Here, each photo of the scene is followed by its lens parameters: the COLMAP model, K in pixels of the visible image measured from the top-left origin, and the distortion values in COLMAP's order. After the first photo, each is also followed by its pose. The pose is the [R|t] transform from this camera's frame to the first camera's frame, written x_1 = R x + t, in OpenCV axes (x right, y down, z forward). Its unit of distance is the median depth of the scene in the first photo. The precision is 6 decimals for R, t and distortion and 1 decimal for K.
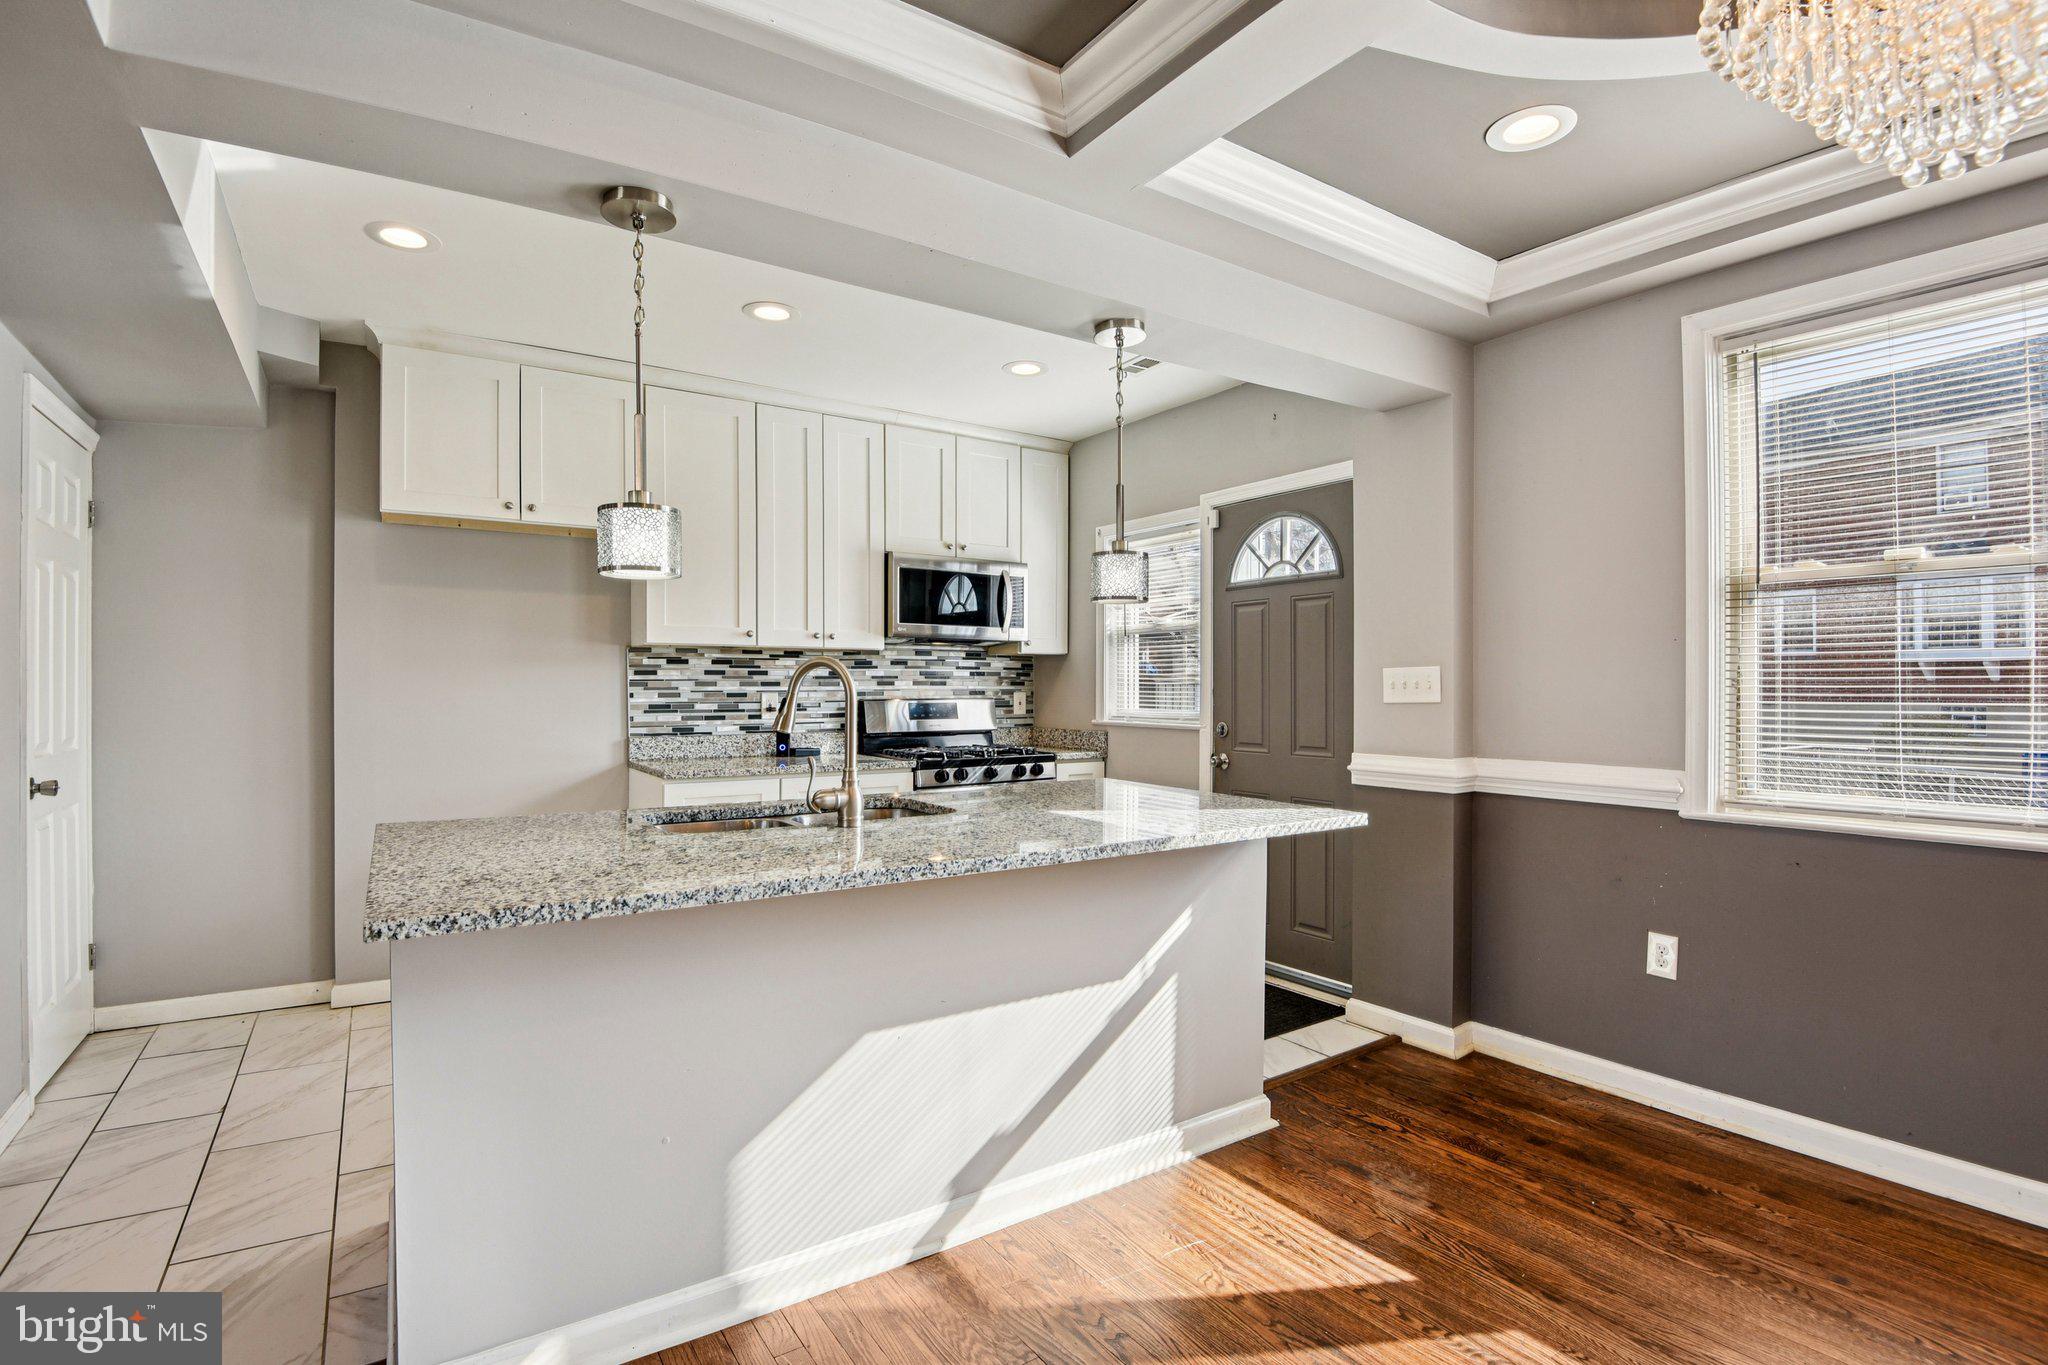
lens RADIAL K [[962.8, 0, 1013.8], [0, 962.8, 685.7], [0, 0, 1]] dist [-0.025214, -0.012113]
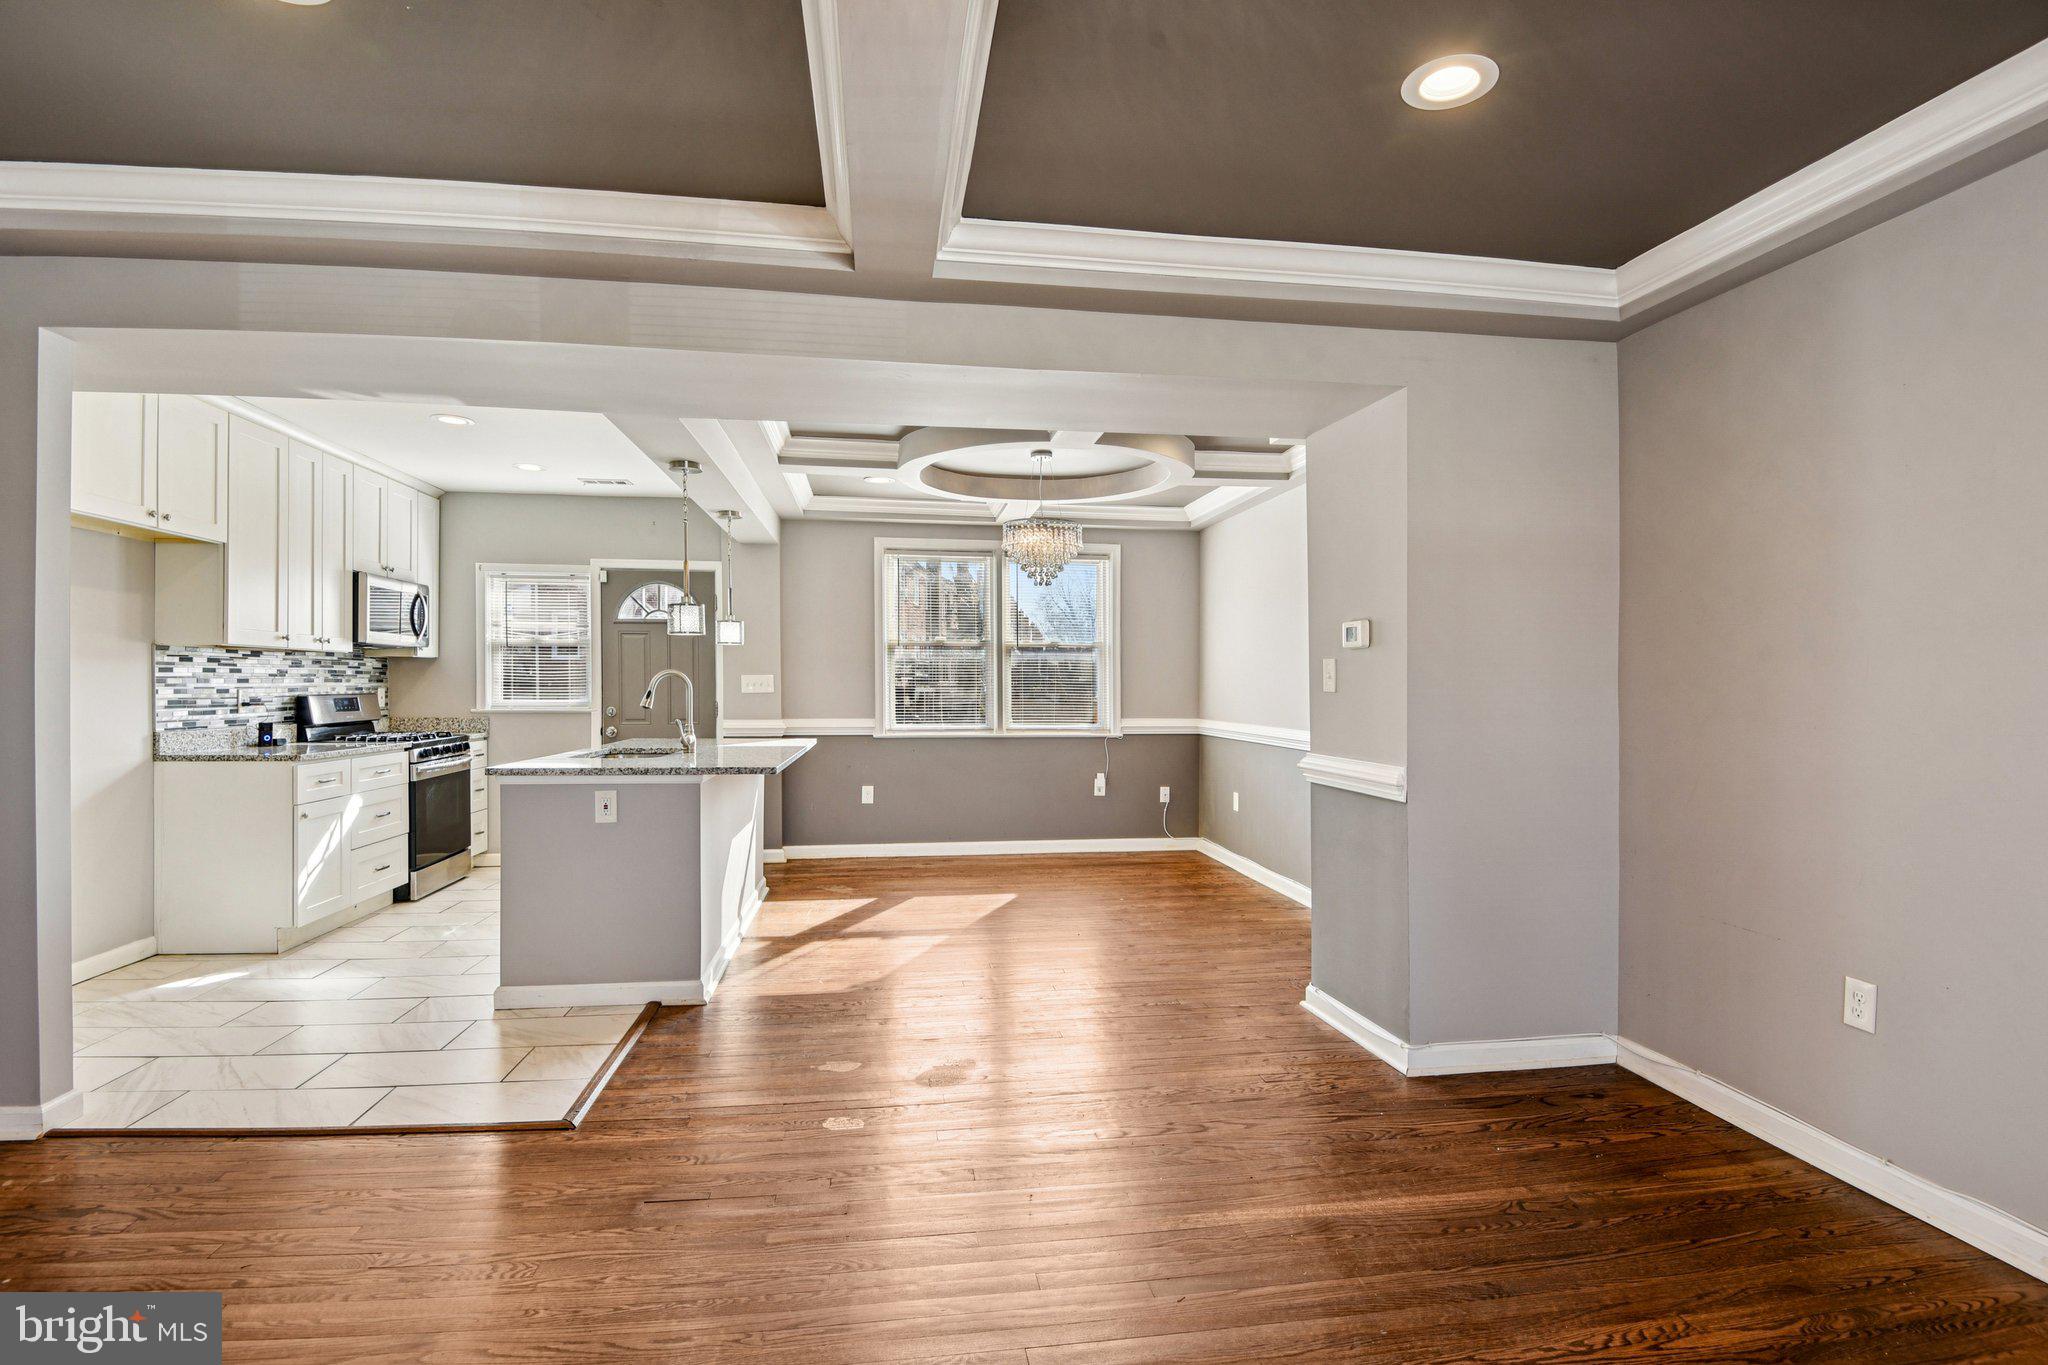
lens RADIAL K [[962.8, 0, 1017.4], [0, 962.8, 678.2], [0, 0, 1]] dist [-0.025214, -0.012113]
pose [[0.427098, 0.006389, 0.904183, -0.886565], [-0.004019, 0.999979, -0.005168, -0.003003], [-0.904196, -0.001427, 0.427115, -0.265535]]
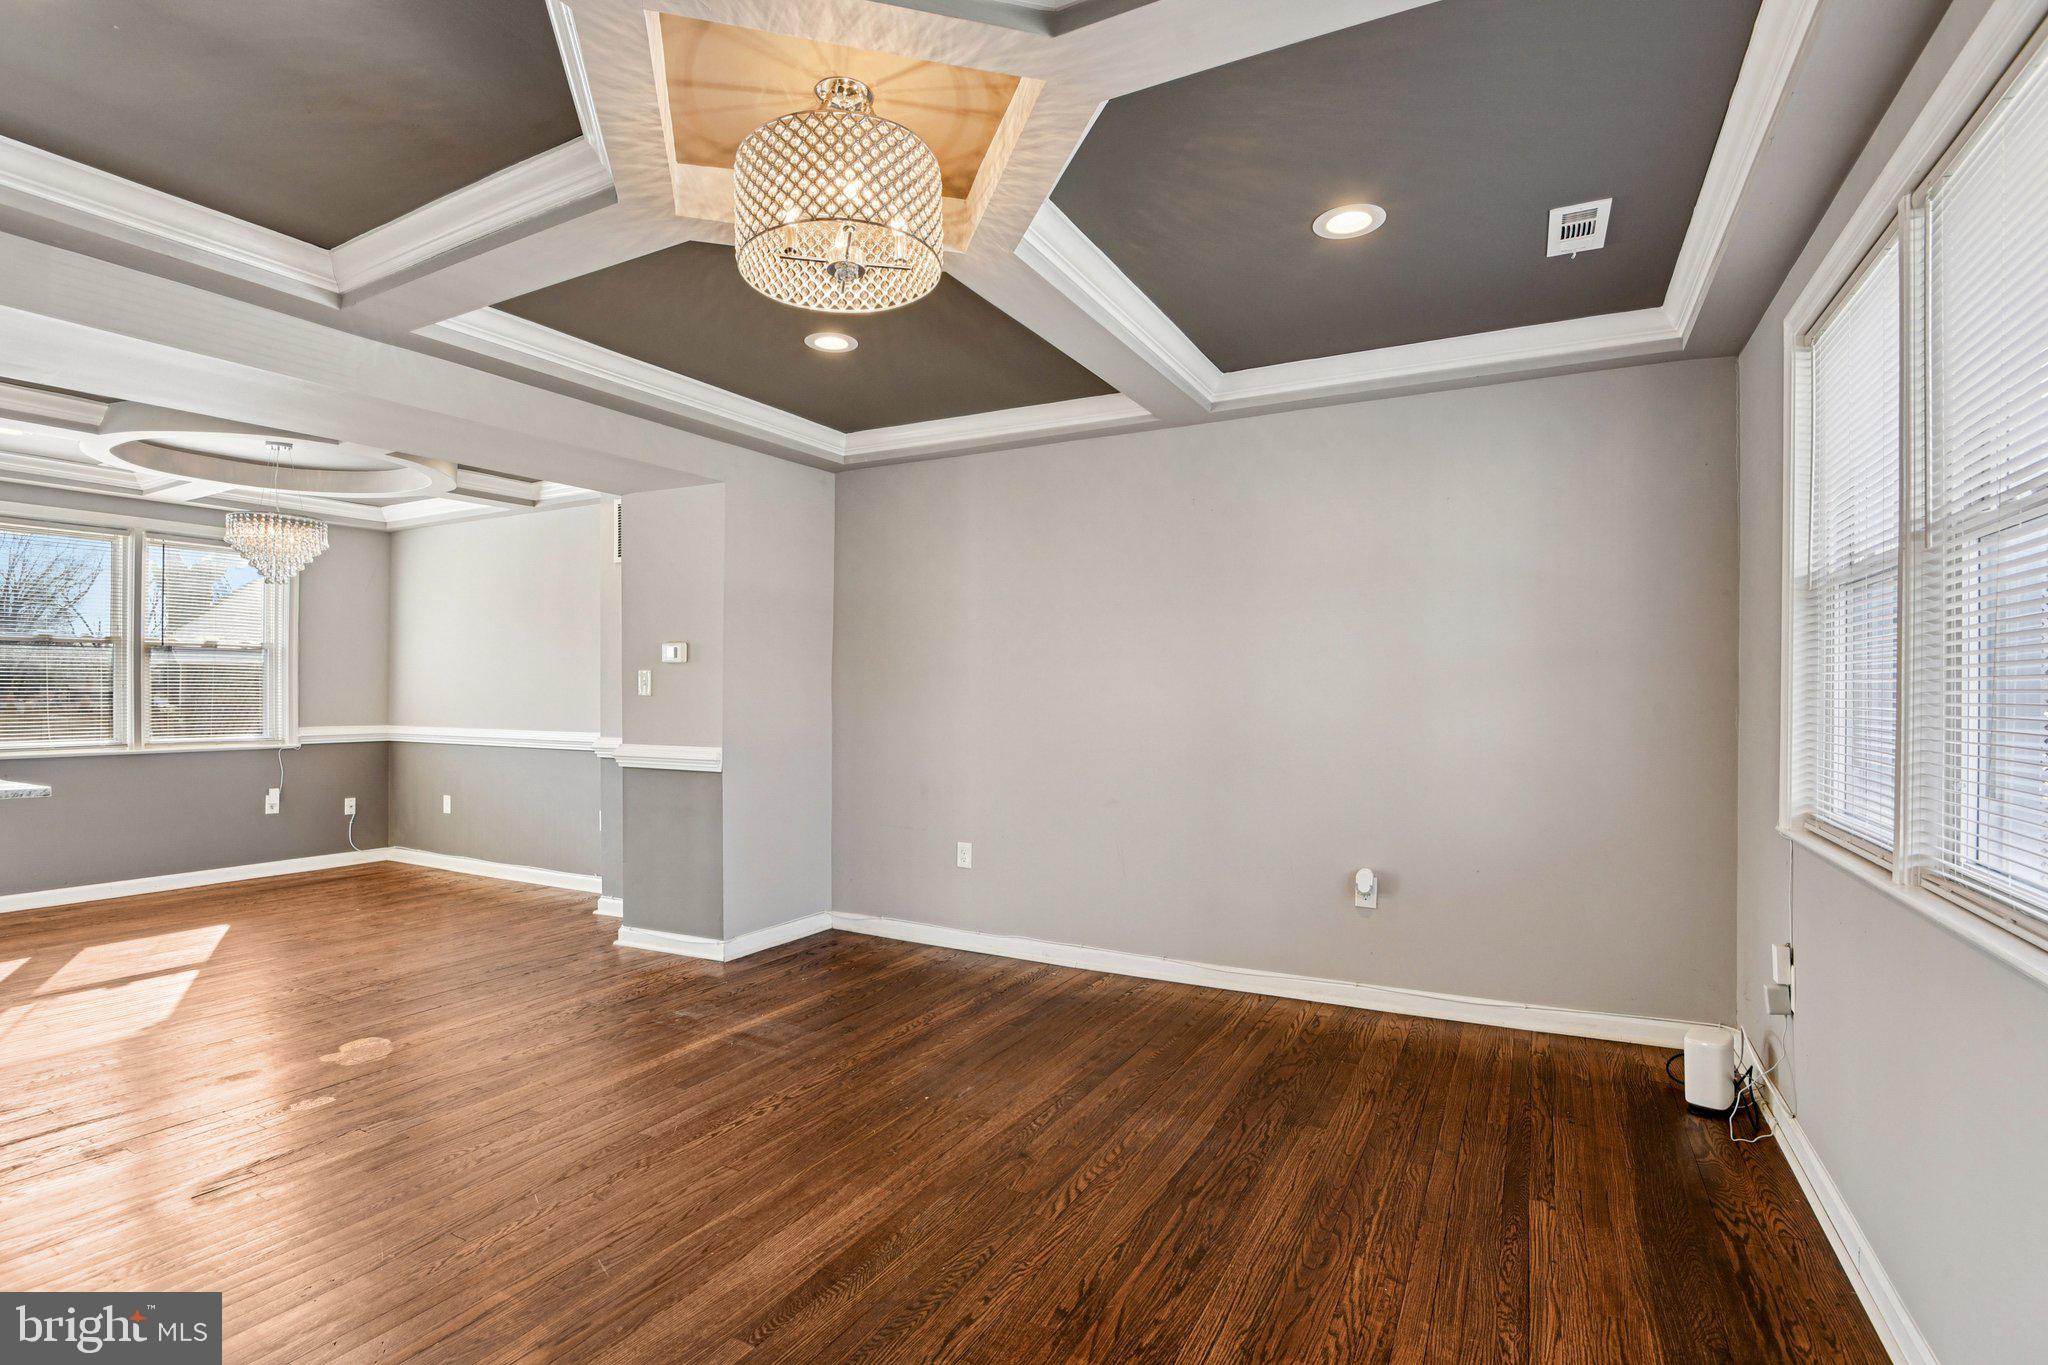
lens RADIAL K [[962.8, 0, 1025.0], [0, 962.8, 694.6], [0, 0, 1]] dist [-0.025214, -0.012113]
pose [[-0.472496, -0.003148, 0.881327, -1.173456], [-0.002264, 0.999995, 0.002358, -0.000895], [-0.881330, -0.000881, -0.472500, -0.024832]]
